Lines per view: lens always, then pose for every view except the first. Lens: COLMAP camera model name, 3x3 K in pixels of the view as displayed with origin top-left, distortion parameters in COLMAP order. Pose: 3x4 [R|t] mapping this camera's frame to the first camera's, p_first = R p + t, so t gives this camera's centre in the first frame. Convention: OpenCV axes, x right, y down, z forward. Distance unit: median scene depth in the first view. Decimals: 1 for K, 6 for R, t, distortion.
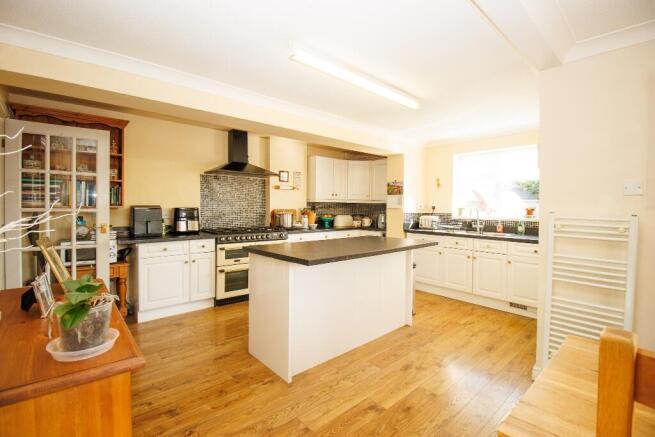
lens RADIAL K [[304.5, 0, 328.1], [0, 304.5, 213.9], [0, 0, 1]] dist [-0.009279, -0.001434]
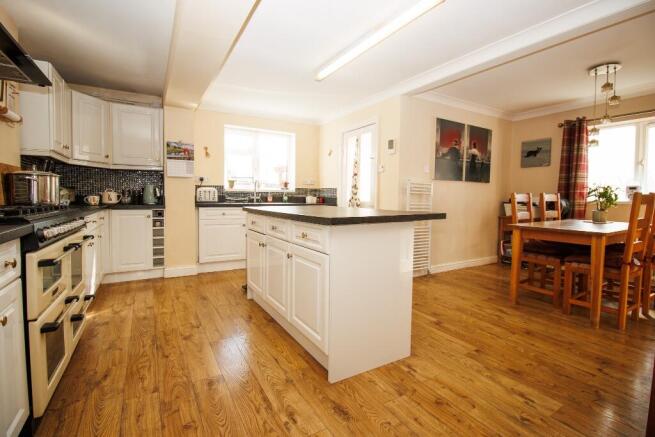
lens RADIAL K [[304.5, 0, 325.9], [0, 304.5, 213.3], [0, 0, 1]] dist [-0.009279, -0.001434]
pose [[0.190756, -0.059380, 0.979840, -0.605625], [0.012895, 0.998234, 0.057984, 0.042852], [-0.981553, 0.001575, 0.191185, 0.620436]]
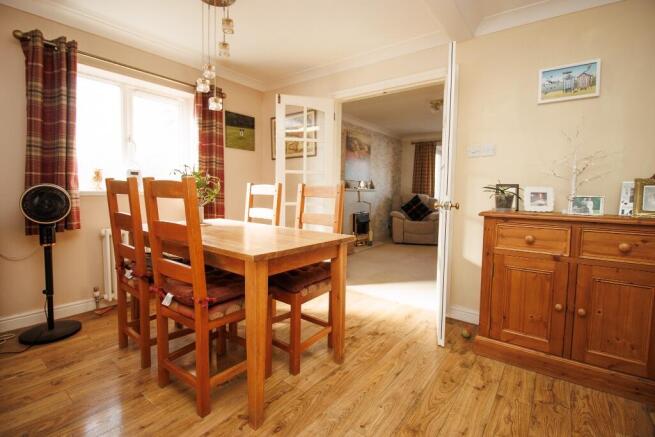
lens RADIAL K [[304.5, 0, 328.4], [0, 304.5, 213.5], [0, 0, 1]] dist [-0.009279, -0.001434]
pose [[-0.979211, -0.015679, -0.202238, -0.016883], [-0.032748, 0.996149, 0.081329, 0.047856], [0.200184, 0.086261, -0.975954, 0.632843]]
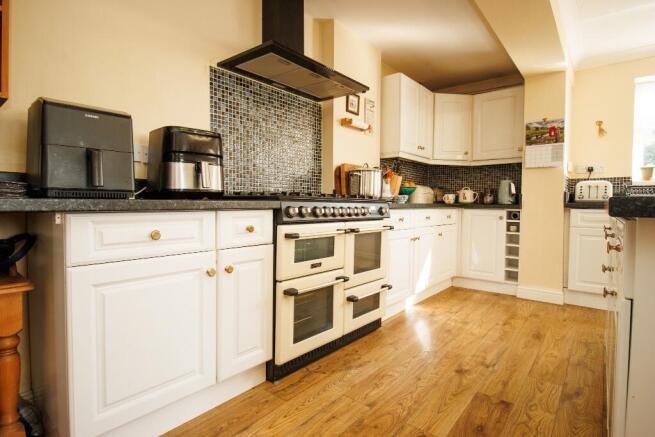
lens RADIAL K [[340.6, 0, 328.6], [0, 340.6, 213.2], [0, 0, 1]] dist [-0.015256, -0.000262]
pose [[0.986693, -0.002792, 0.162572, -0.366682], [0.001516, 0.999967, 0.007970, 0.080317], [-0.162588, -0.007617, 0.986665, 0.548927]]
